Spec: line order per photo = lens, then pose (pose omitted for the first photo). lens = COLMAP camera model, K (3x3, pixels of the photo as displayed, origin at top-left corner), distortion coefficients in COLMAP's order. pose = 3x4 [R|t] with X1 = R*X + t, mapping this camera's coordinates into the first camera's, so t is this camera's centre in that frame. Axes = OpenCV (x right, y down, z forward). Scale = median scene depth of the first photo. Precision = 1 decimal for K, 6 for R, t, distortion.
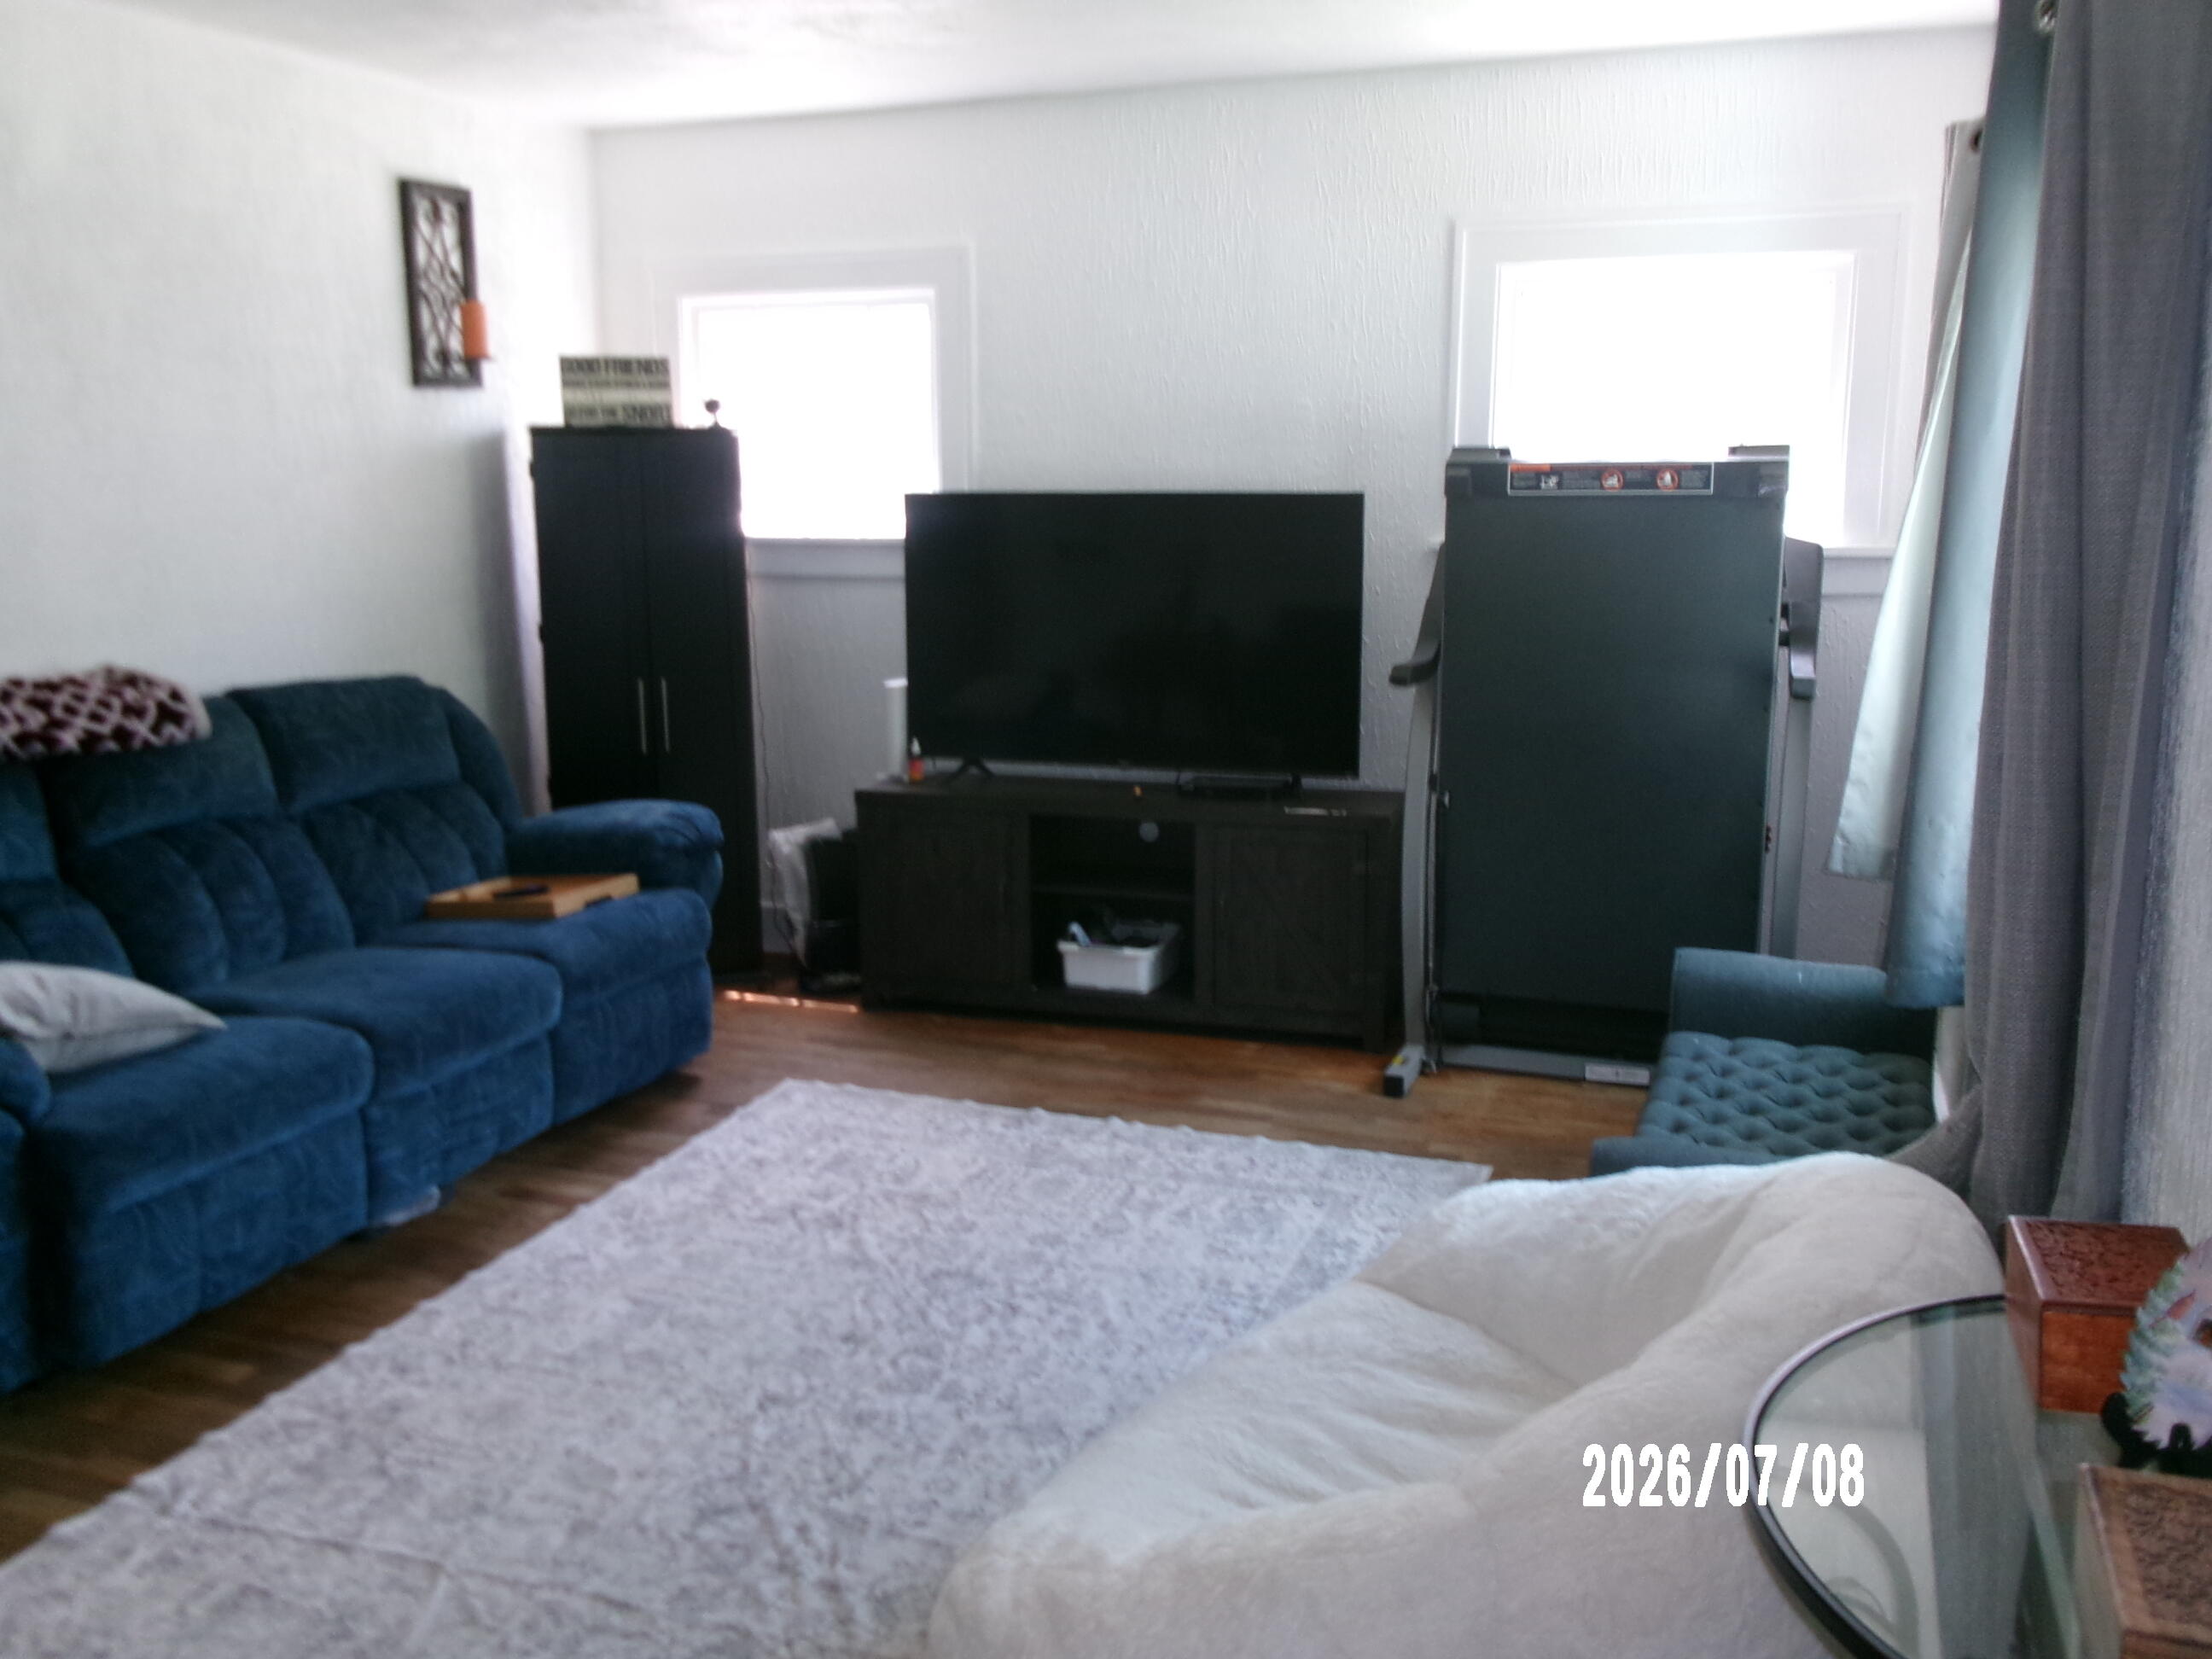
lens RADIAL K [[1828.2, 0, 1117.3], [0, 1828.2, 823.8], [0, 0, 1]] dist [-0.000558, 0.017950]
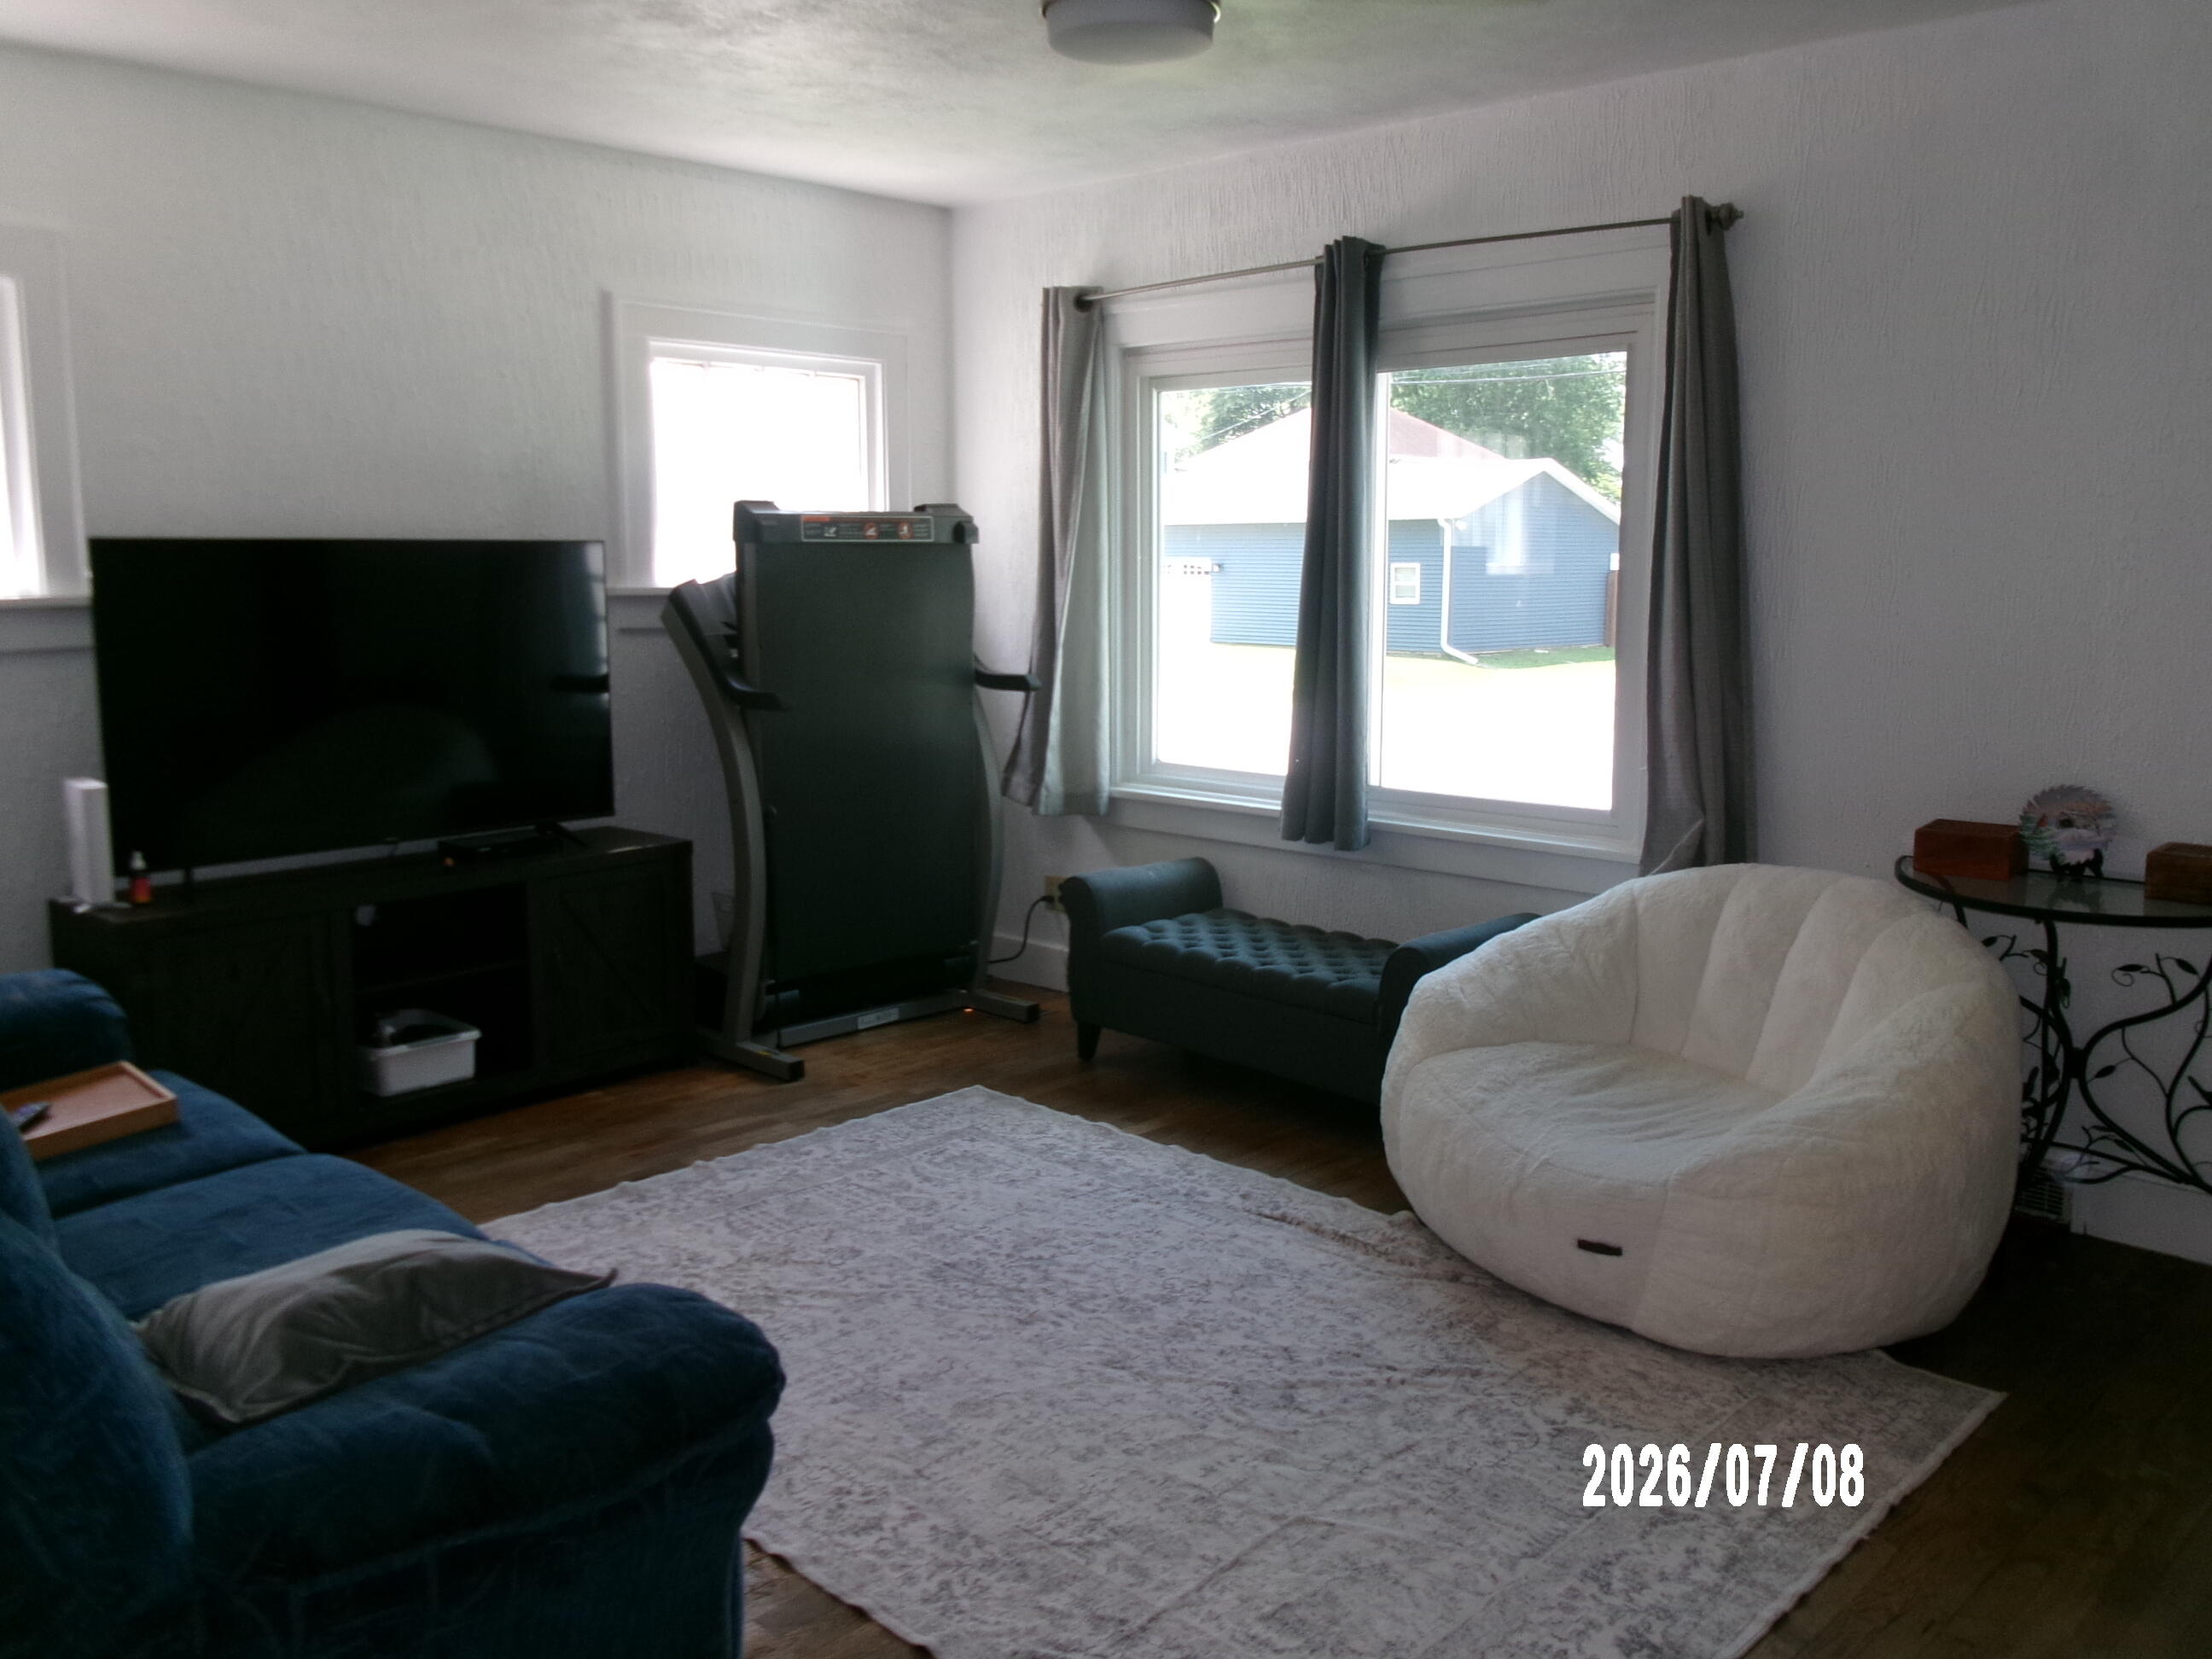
lens RADIAL K [[1828.2, 0, 1109.3], [0, 1828.2, 824.0], [0, 0, 1]] dist [-0.000558, 0.017950]
pose [[0.405563, -0.134174, 0.904166, -0.829787], [0.168696, 0.983163, 0.070229, -0.054685], [-0.898366, 0.124047, 0.421369, 0.374563]]
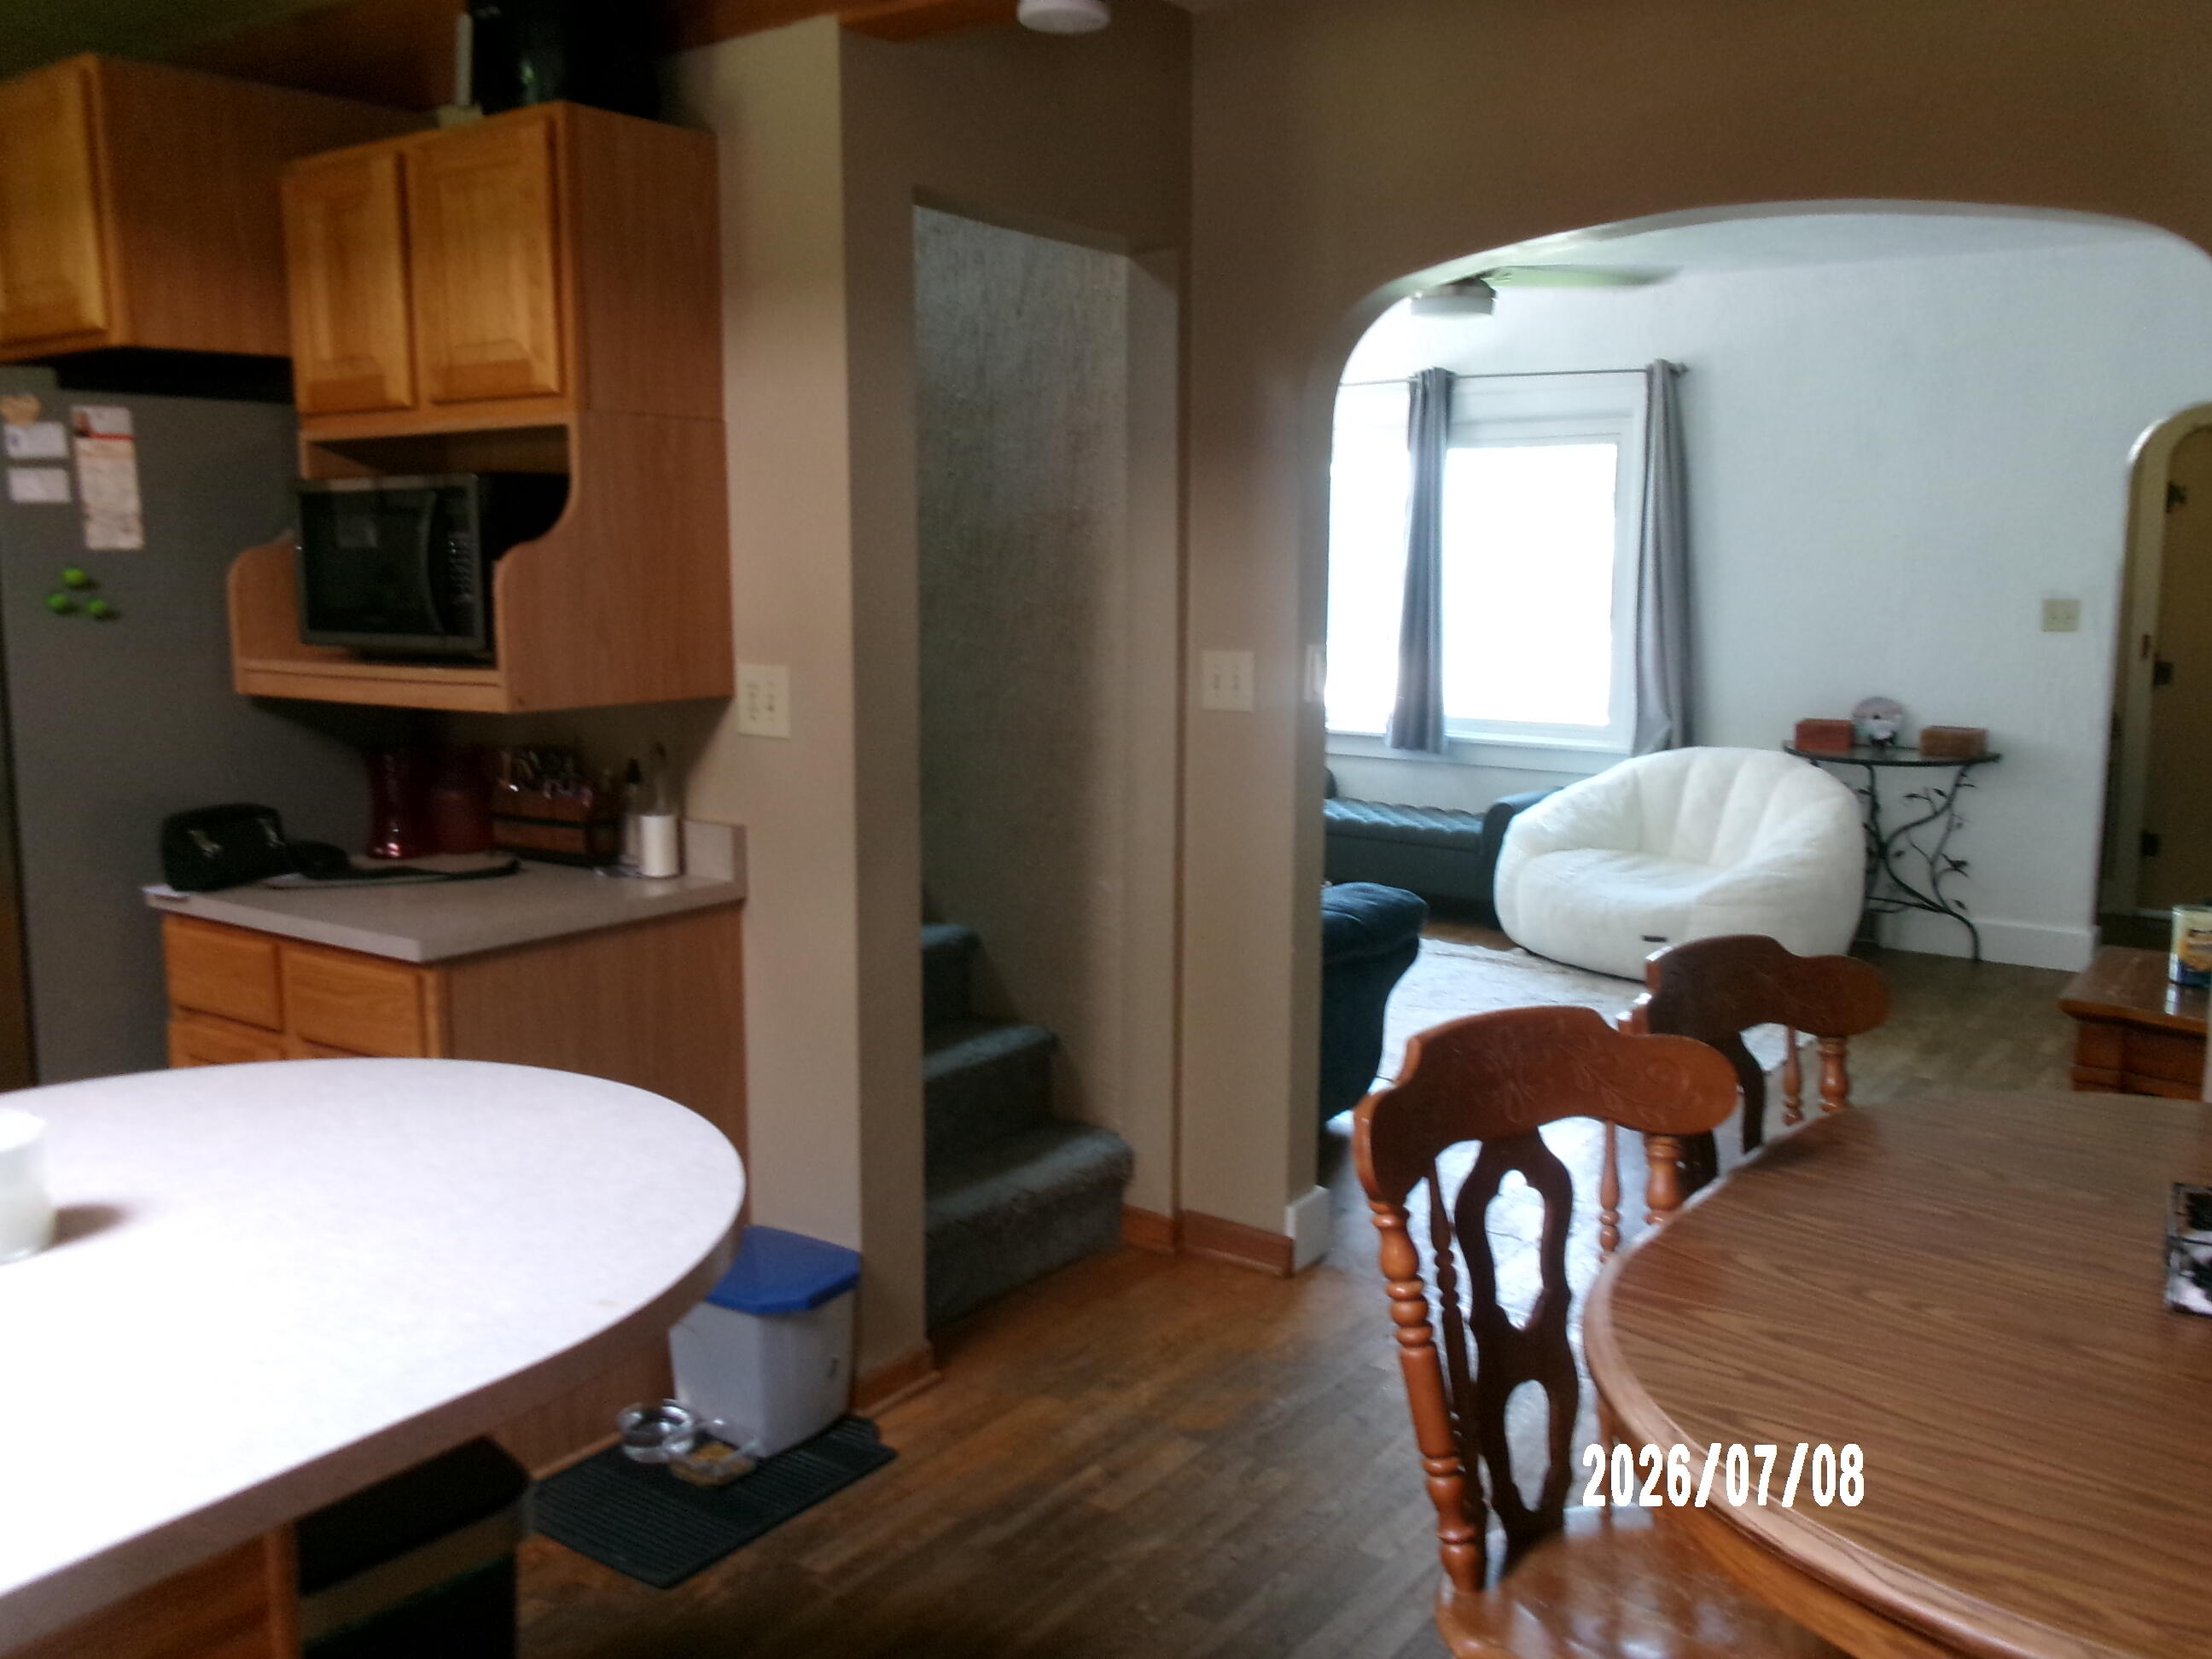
lens RADIAL K [[1828.2, 0, 1115.6], [0, 1828.2, 833.0], [0, 0, 1]] dist [-0.000558, 0.017950]
pose [[0.276263, -0.141057, 0.950674, -1.589764], [0.176529, 0.979789, 0.094078, -0.084040], [-0.944731, 0.141831, 0.295580, 0.507670]]
